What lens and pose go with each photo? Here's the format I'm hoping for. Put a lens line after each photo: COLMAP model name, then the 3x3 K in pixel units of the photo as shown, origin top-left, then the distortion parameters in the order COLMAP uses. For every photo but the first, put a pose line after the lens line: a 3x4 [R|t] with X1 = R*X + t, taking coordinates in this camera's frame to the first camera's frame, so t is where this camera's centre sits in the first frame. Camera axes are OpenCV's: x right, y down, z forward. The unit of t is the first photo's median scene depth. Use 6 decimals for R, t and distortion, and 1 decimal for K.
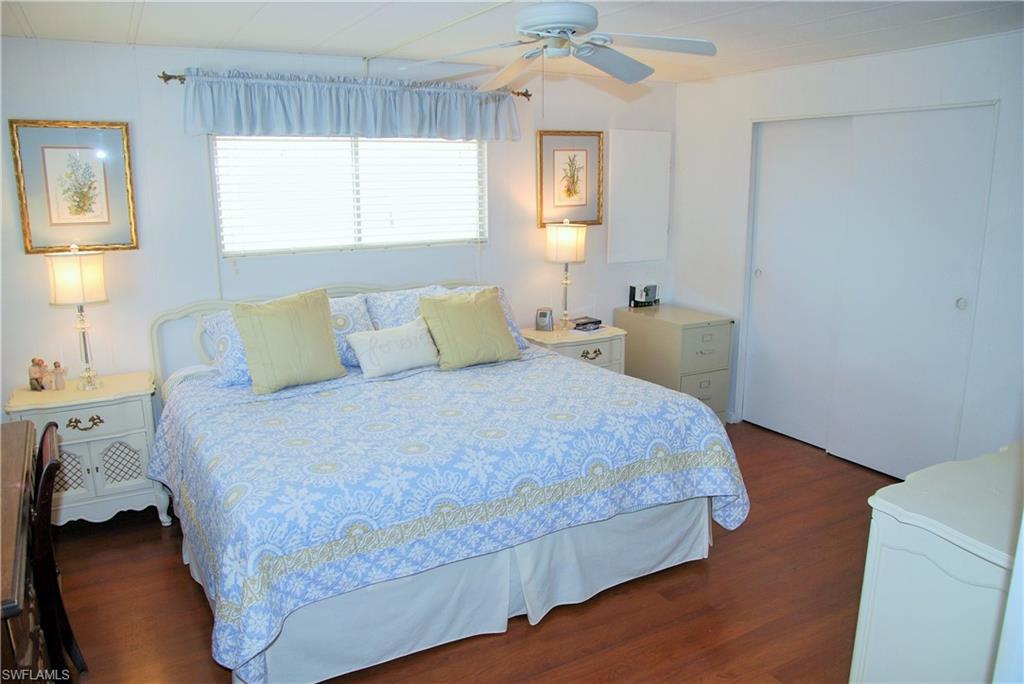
lens RADIAL K [[735.0, 0, 527.9], [0, 735.0, 349.9], [0, 0, 1]] dist [-0.128893, 0.067096]
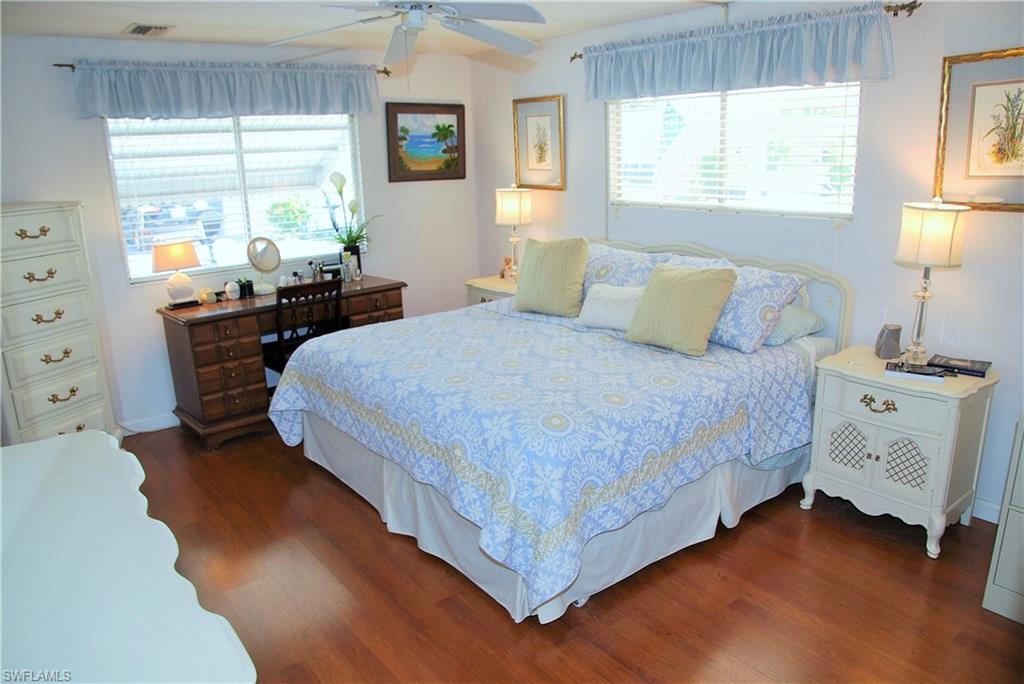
lens RADIAL K [[735.0, 0, 505.4], [0, 735.0, 359.2], [0, 0, 1]] dist [-0.128893, 0.067096]
pose [[0.118405, 0.273911, -0.954439, 0.852463], [-0.191678, 0.949427, 0.248694, -0.168103], [0.974289, 0.153498, 0.164919, 0.746145]]
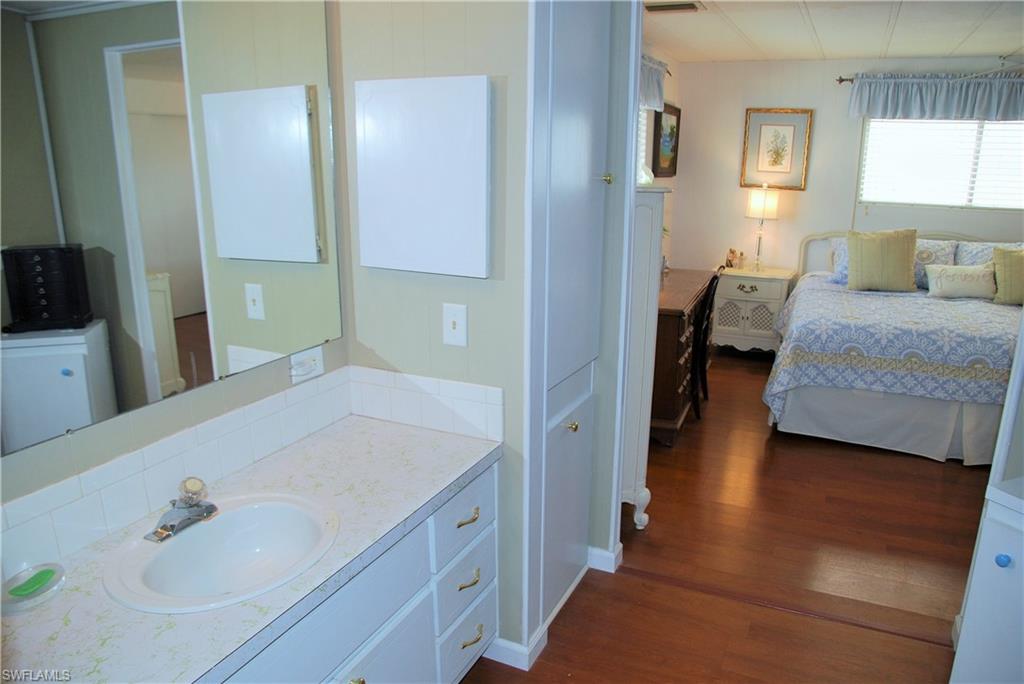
lens RADIAL K [[735.0, 0, 509.3], [0, 735.0, 347.8], [0, 0, 1]] dist [-0.128893, 0.067096]
pose [[0.562846, 0.222872, -0.795947, 0.430286], [-0.193389, 0.971742, 0.135343, 0.108581], [0.803620, 0.077750, 0.590043, -0.437007]]
